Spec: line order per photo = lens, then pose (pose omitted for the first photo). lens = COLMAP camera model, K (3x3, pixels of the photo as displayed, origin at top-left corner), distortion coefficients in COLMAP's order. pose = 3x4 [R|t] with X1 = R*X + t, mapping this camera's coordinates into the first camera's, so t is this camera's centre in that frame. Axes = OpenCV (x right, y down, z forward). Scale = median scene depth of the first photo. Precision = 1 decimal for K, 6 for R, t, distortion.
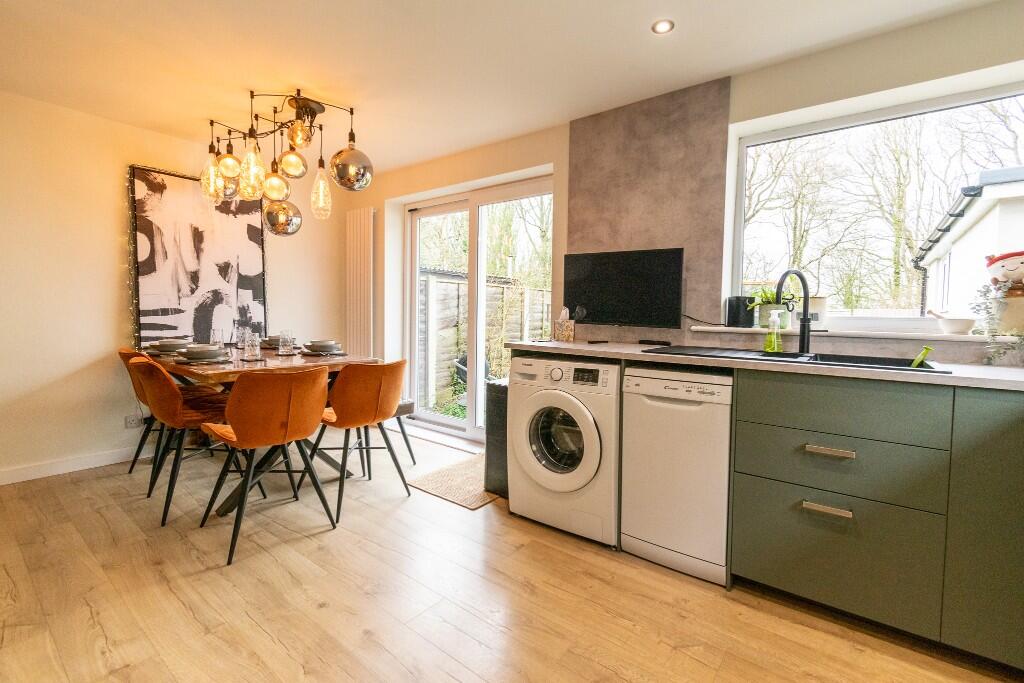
lens RADIAL K [[451.9, 0, 511.6], [0, 451.9, 334.9], [0, 0, 1]] dist [0.003360, -0.001103]
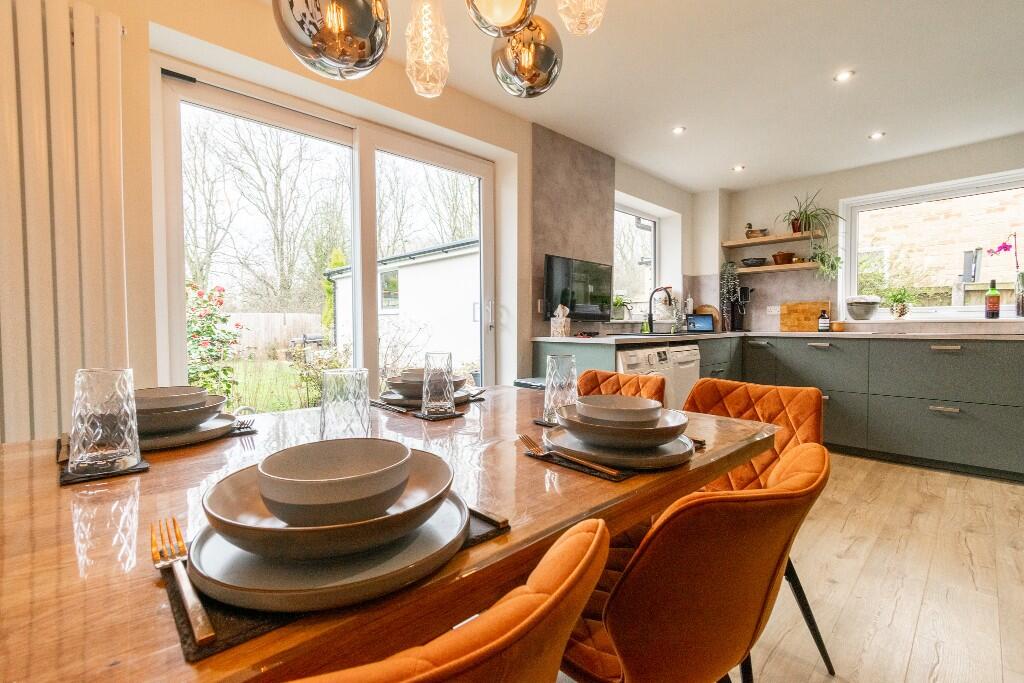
lens RADIAL K [[451.9, 0, 512.9], [0, 451.9, 338.7], [0, 0, 1]] dist [0.003360, -0.001103]
pose [[0.152777, -0.039356, 0.987477, -0.978359], [0.062832, 0.997572, 0.030037, -0.021833], [-0.986261, 0.057456, 0.154879, 0.993195]]
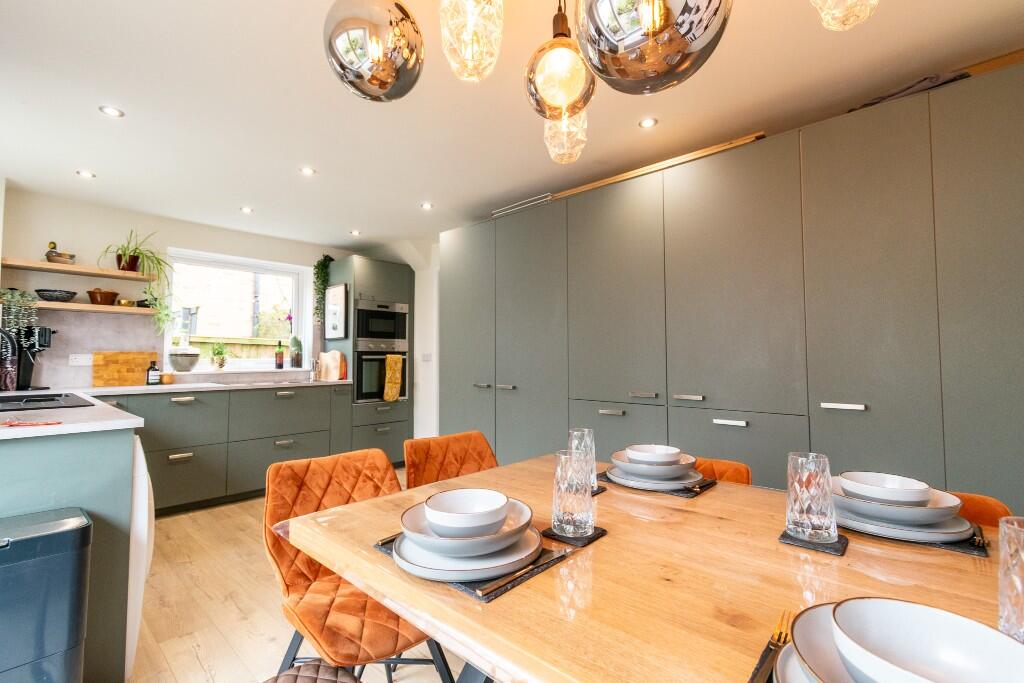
lens RADIAL K [[451.9, 0, 514.6], [0, 451.9, 338.4], [0, 0, 1]] dist [0.003360, -0.001103]
pose [[-0.996792, 0.000054, 0.080031, -0.662767], [0.001231, 0.999892, 0.014650, -0.074179], [-0.080021, 0.014702, -0.996685, 1.347146]]
